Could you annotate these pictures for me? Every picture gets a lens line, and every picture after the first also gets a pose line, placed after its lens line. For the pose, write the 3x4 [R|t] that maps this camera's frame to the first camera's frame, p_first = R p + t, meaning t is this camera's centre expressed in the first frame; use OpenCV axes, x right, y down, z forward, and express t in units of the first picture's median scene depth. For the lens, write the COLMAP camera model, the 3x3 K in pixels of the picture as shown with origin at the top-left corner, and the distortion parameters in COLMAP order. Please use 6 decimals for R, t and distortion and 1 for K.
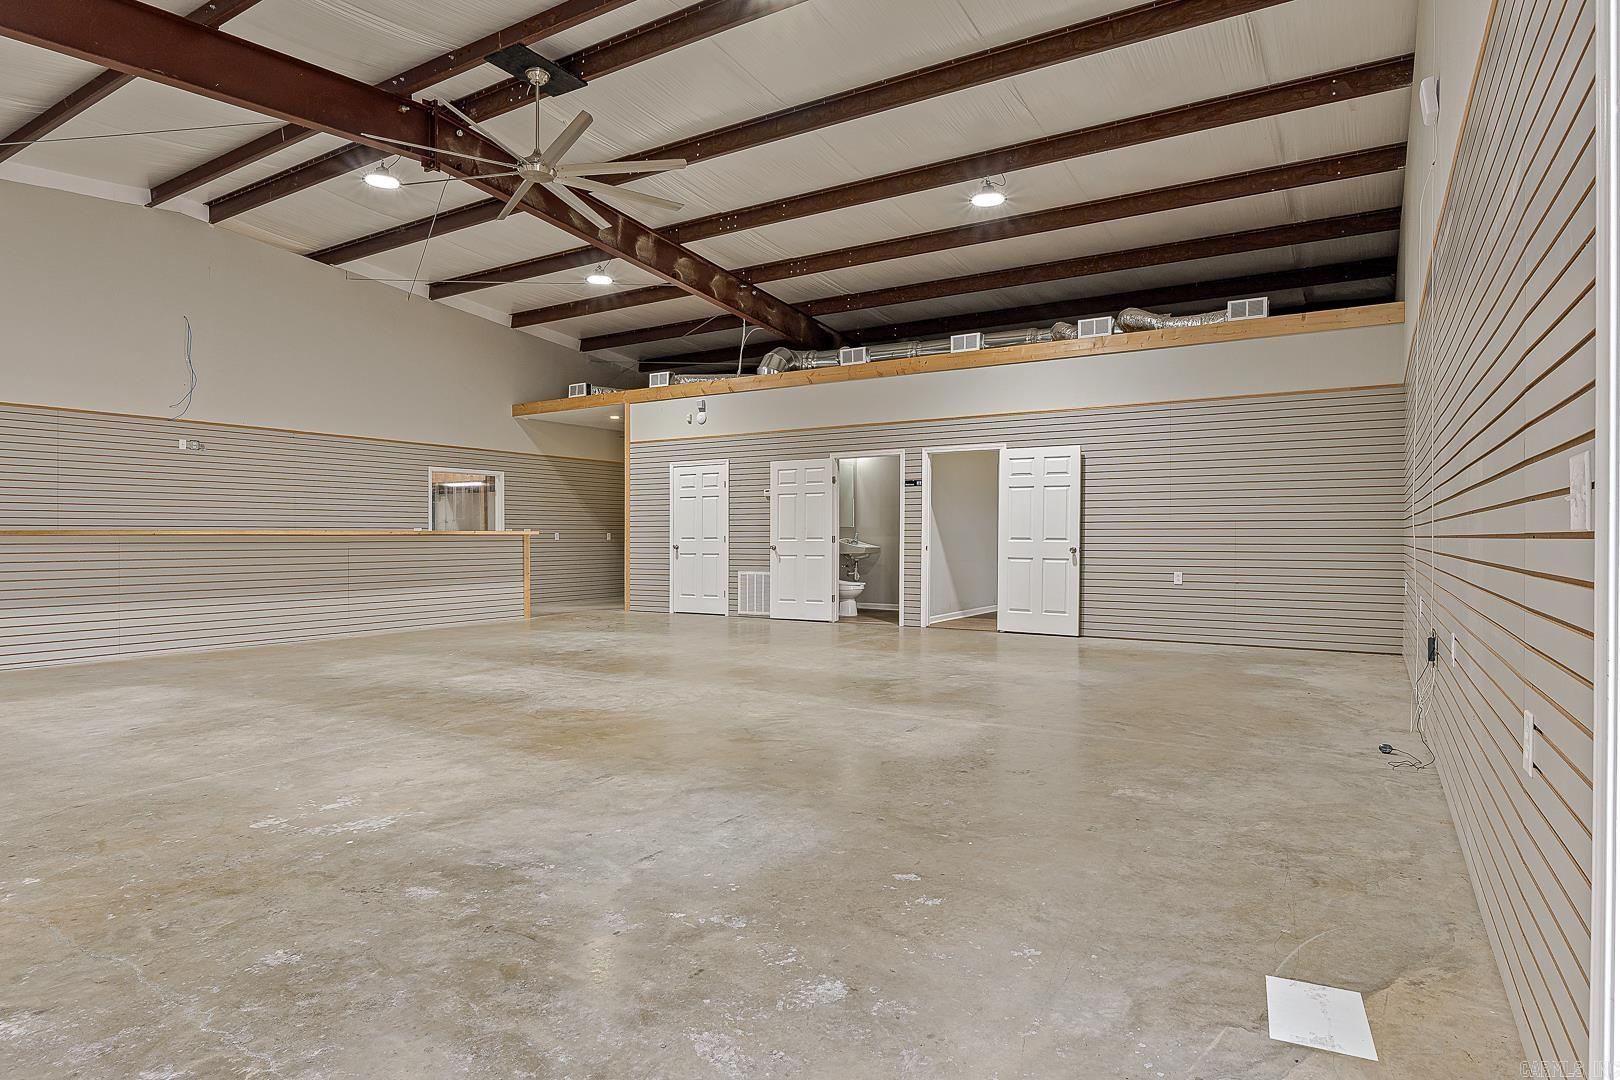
lens RADIAL K [[884.5, 0, 795.0], [0, 884.5, 551.6], [0, 0, 1]] dist [-0.001544, -0.002283]
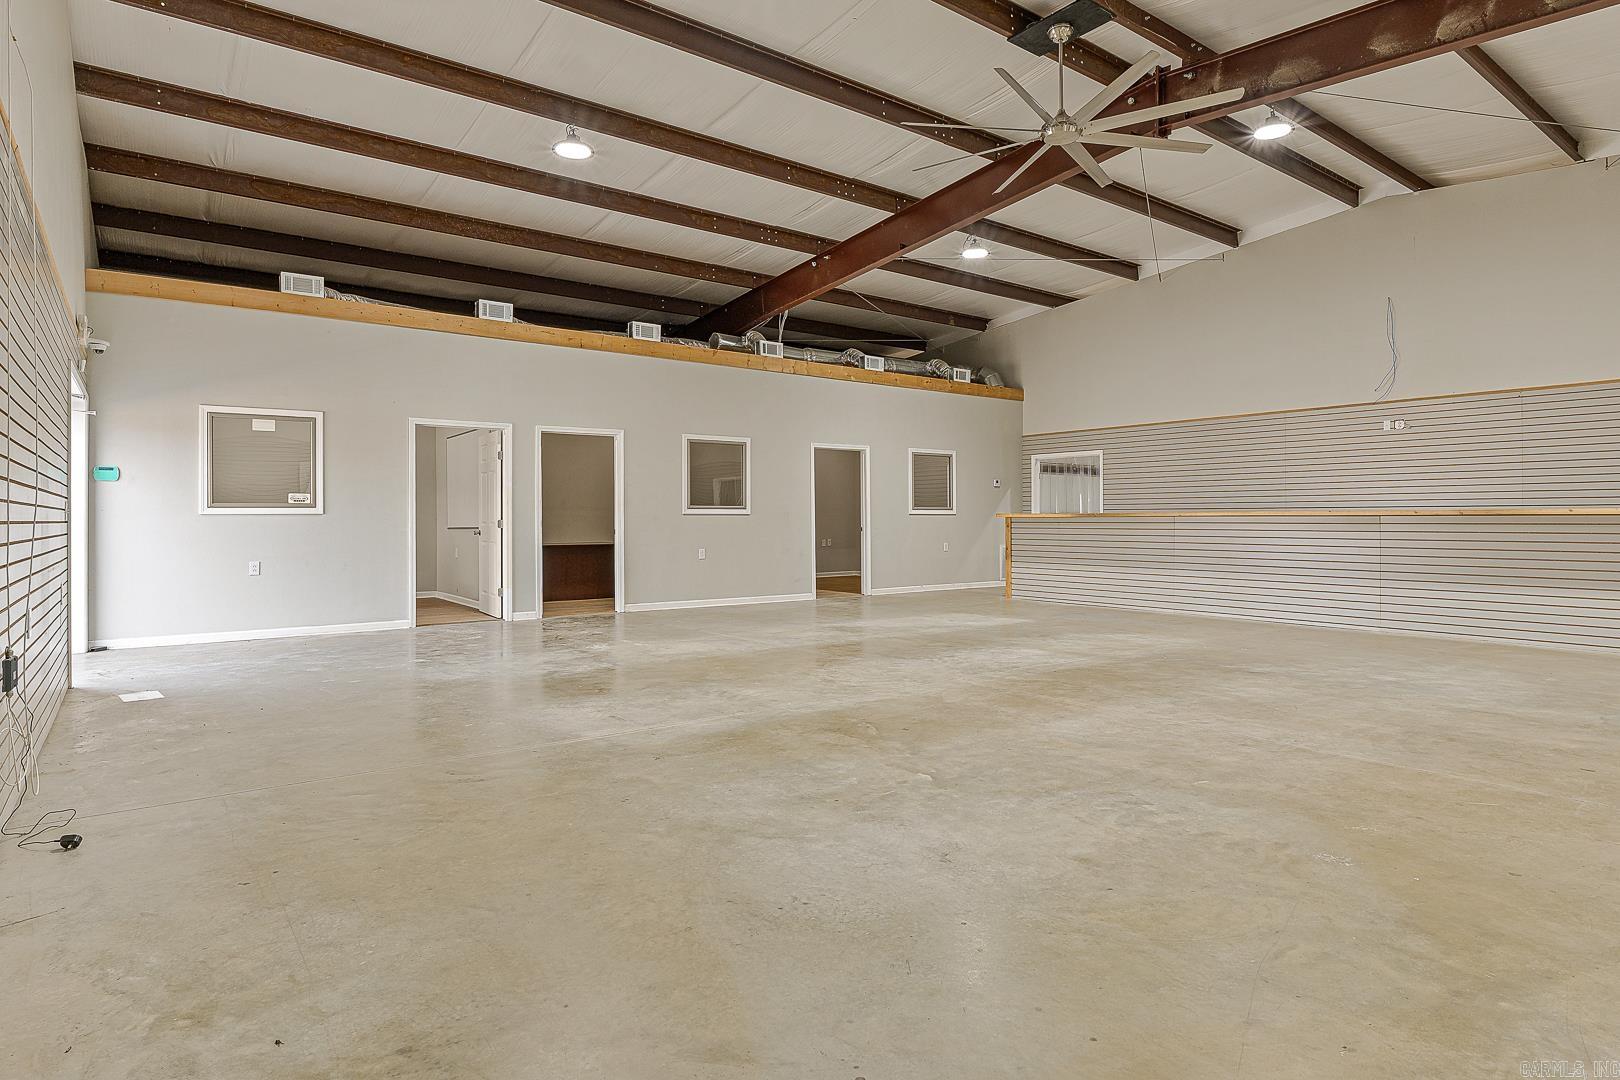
lens RADIAL K [[884.5, 0, 824.4], [0, 884.5, 512.8], [0, 0, 1]] dist [-0.001544, -0.002283]
pose [[-0.326954, -0.004957, -0.945027, 0.441697], [-0.015297, 0.999883, 0.000048, -0.011922], [0.944916, 0.014471, -0.326992, 0.693526]]
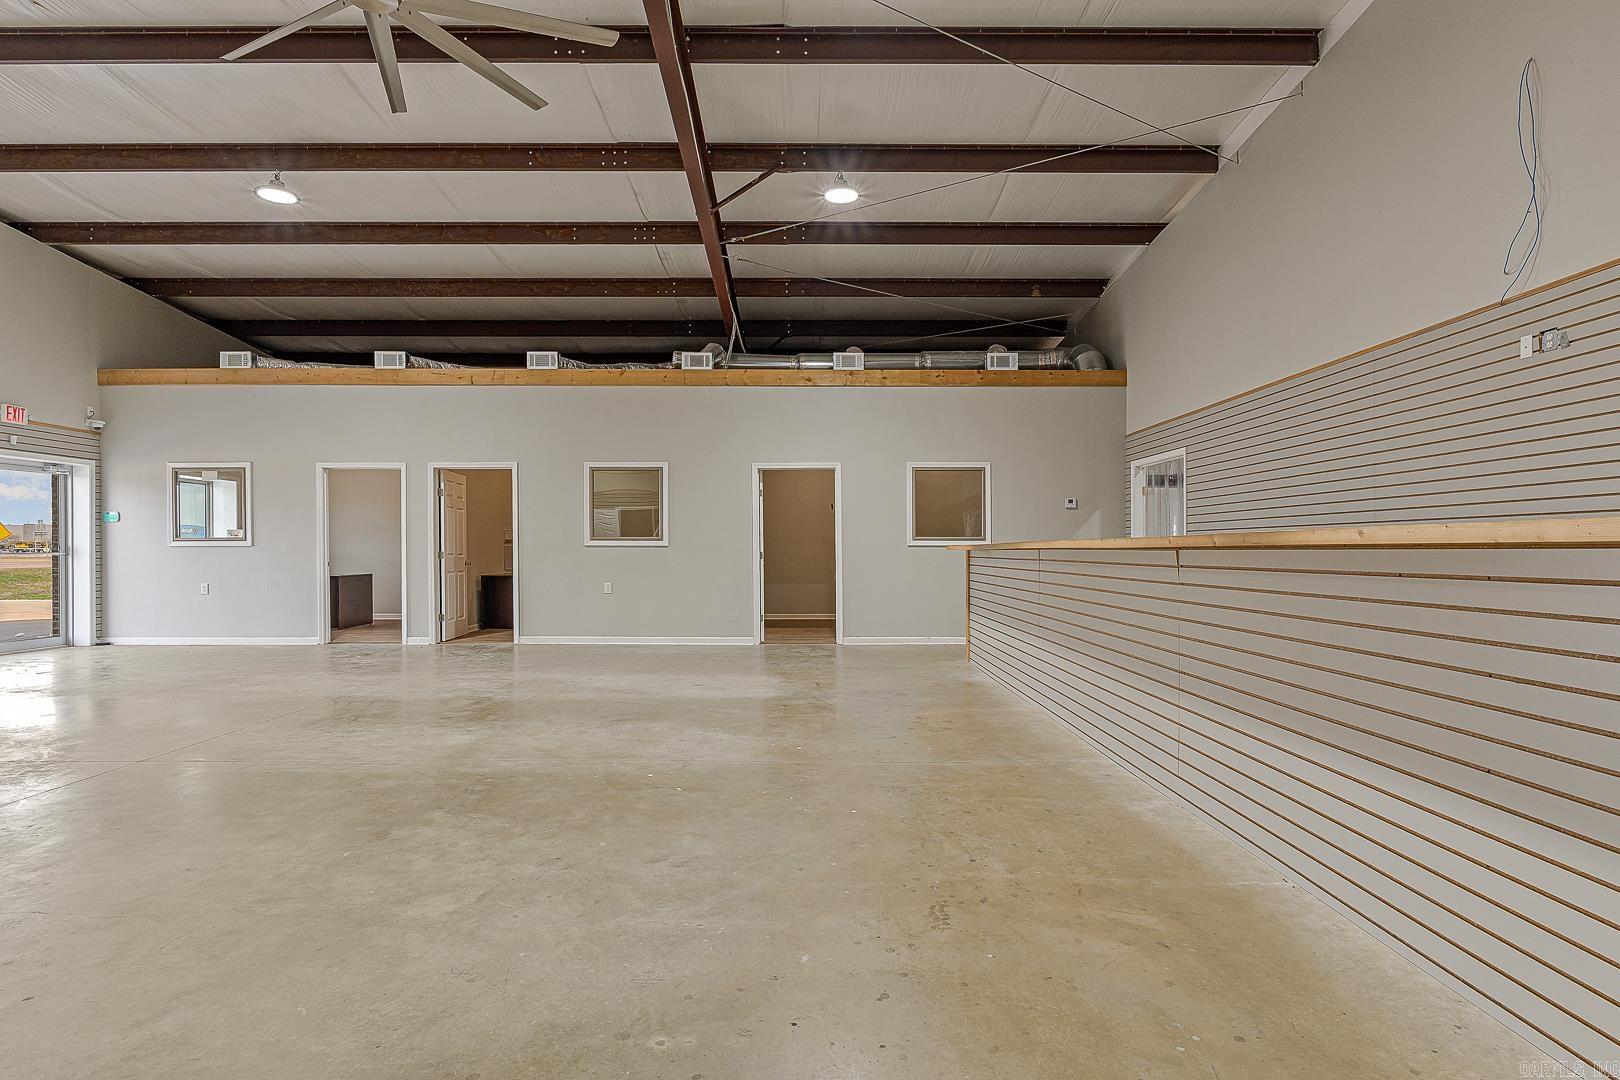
lens RADIAL K [[819.7, 0, 810.4], [0, 819.7, 543.6], [0, 0, 1]] dist [0.003243, -0.003668]
pose [[-0.828164, -0.002838, -0.560479, -0.151820], [-0.010196, 0.999898, 0.010002, -0.021563], [0.560393, 0.013998, -0.828109, 1.085062]]
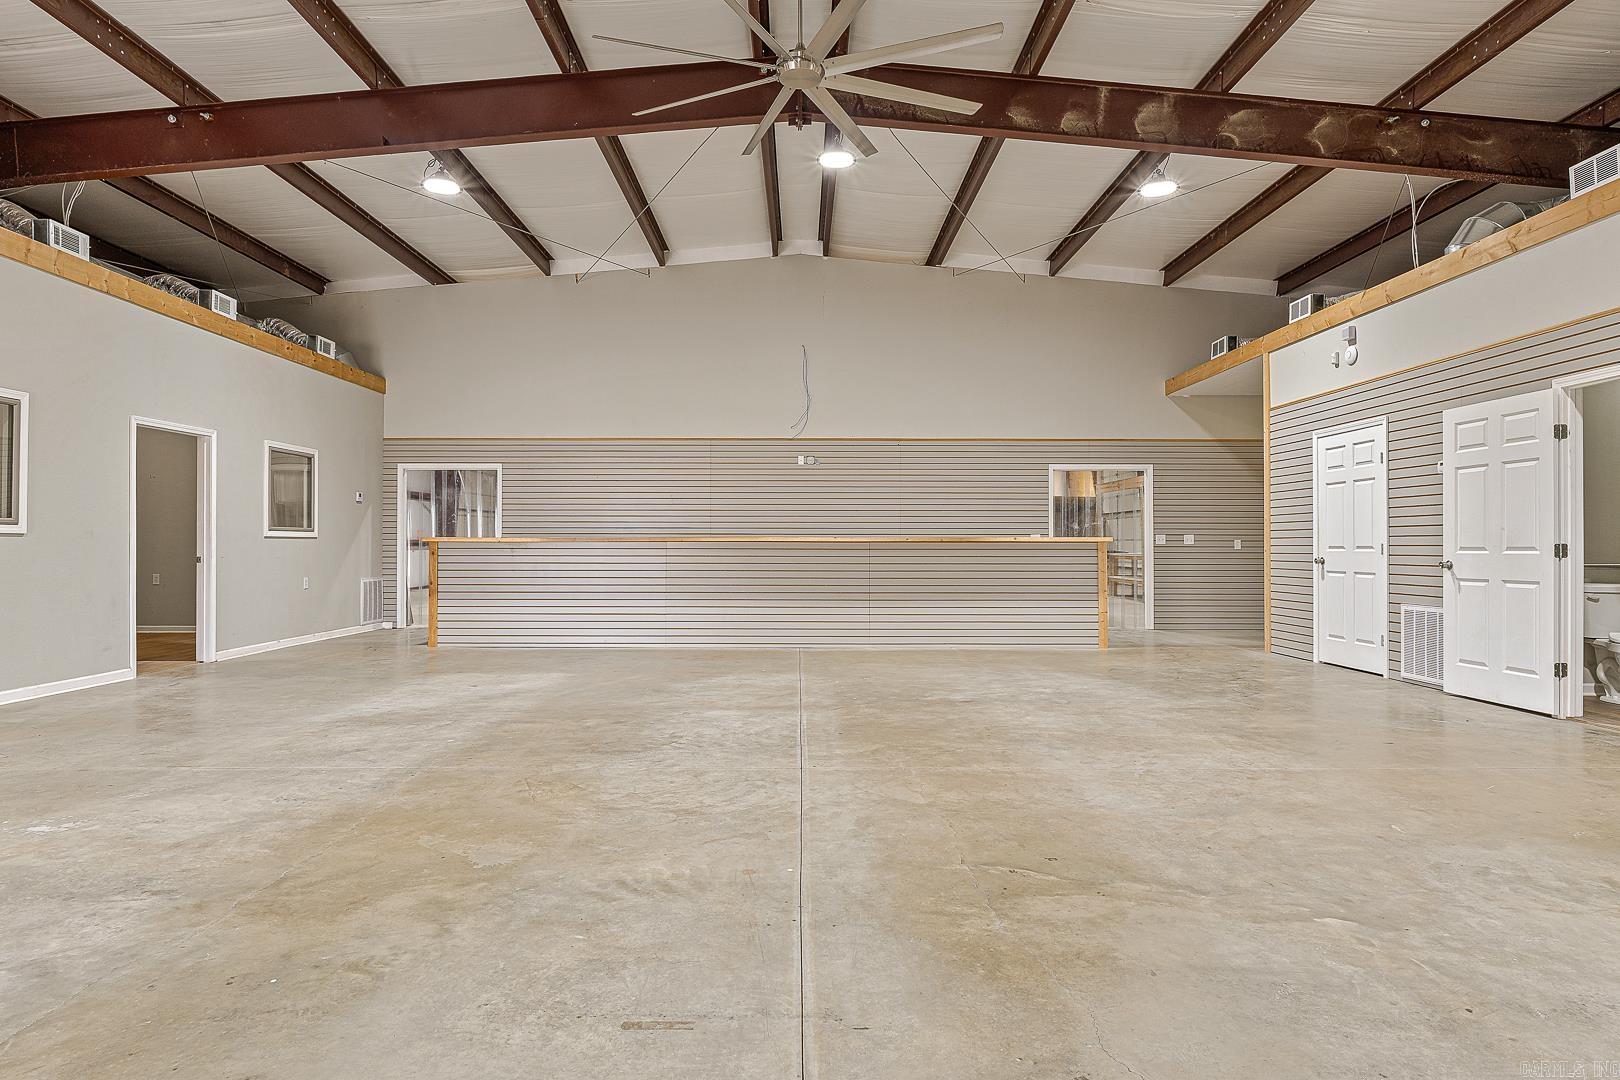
lens RADIAL K [[884.5, 0, 798.3], [0, 884.5, 535.7], [0, 0, 1]] dist [-0.001544, -0.002283]
pose [[0.546641, -0.006427, -0.837342, 0.226174], [-0.017016, 0.999679, -0.018781, -0.005743], [0.837194, 0.024514, 0.546356, 0.374418]]
